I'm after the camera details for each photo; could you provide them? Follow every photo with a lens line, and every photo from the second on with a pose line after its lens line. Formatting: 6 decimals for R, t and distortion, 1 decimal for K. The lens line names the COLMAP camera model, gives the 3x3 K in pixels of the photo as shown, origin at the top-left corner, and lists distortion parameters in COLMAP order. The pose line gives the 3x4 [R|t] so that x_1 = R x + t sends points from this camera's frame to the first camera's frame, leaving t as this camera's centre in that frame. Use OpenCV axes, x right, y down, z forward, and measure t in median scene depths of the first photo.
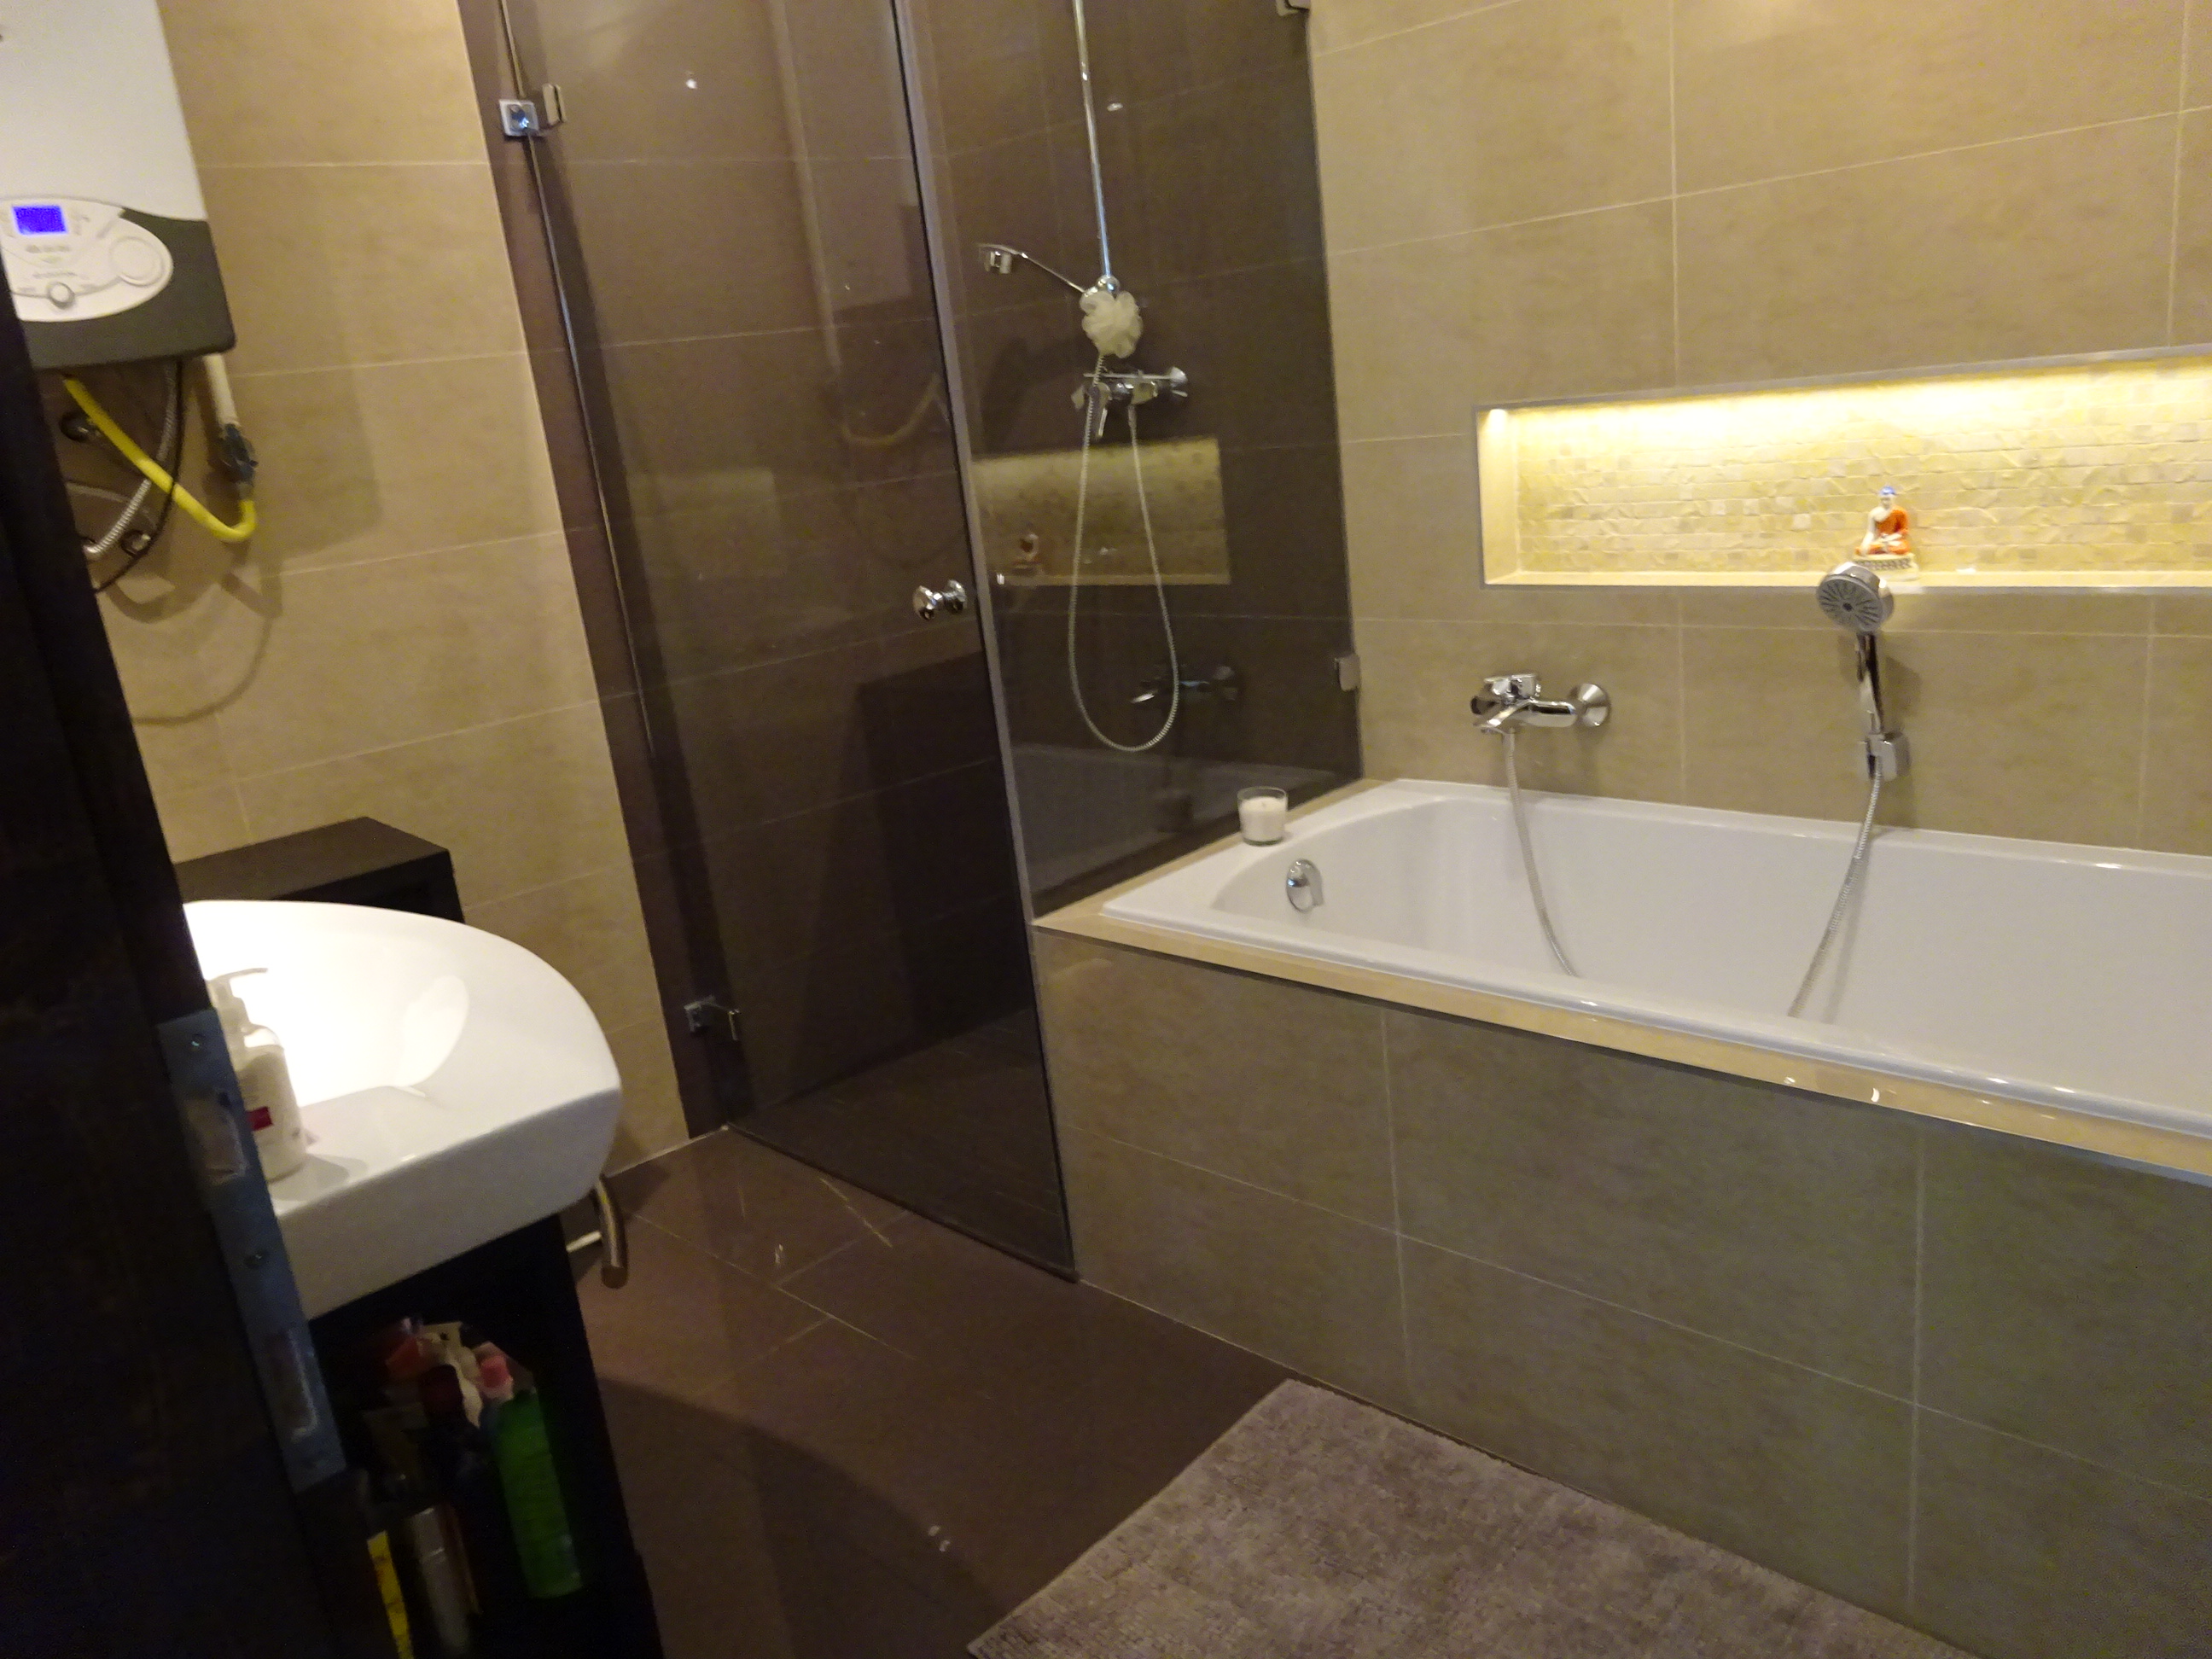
lens RADIAL K [[1627.2, 0, 1106.0], [0, 1627.2, 829.5], [0, 0, 1]] dist [0.005623, -0.009055]
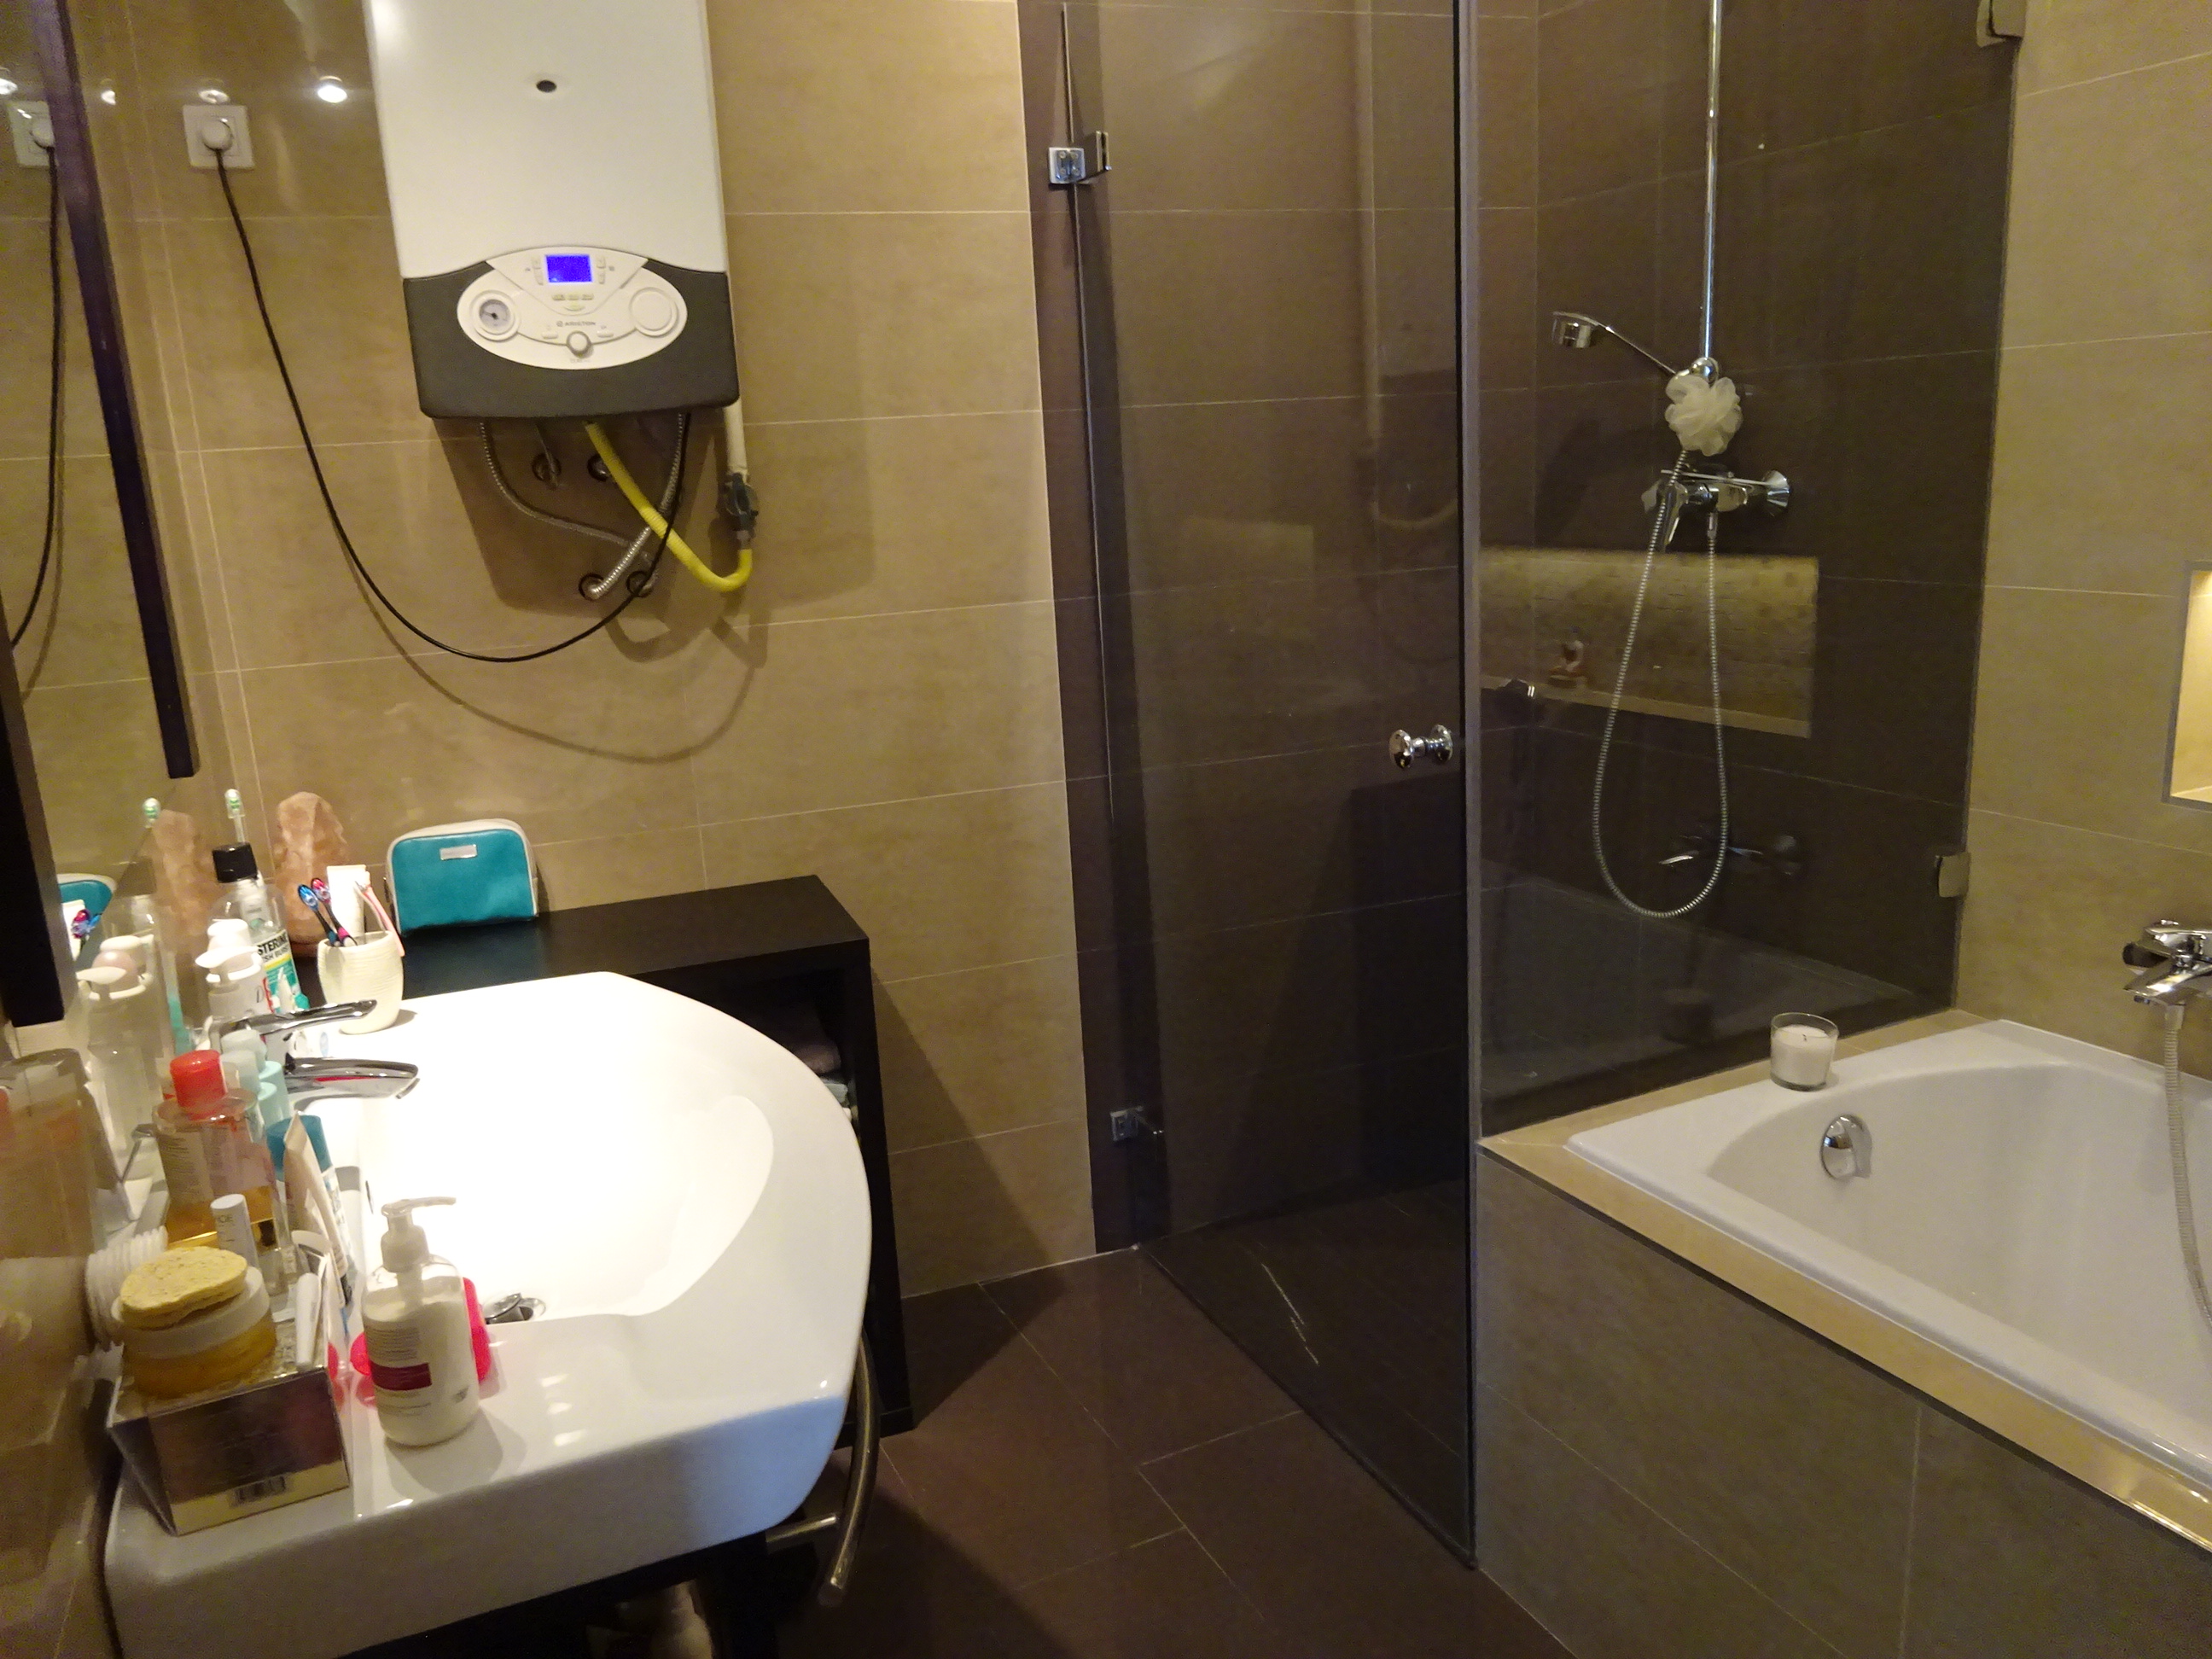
lens RADIAL K [[1632.2, 0, 1106.0], [0, 1632.2, 829.5], [0, 0, 1]] dist [-0.000620, 0.005926]
pose [[0.934797, 0.141955, -0.325583, 0.021795], [-0.146439, 0.989160, 0.010831, -0.069979], [0.323591, 0.037553, 0.945452, 0.128650]]
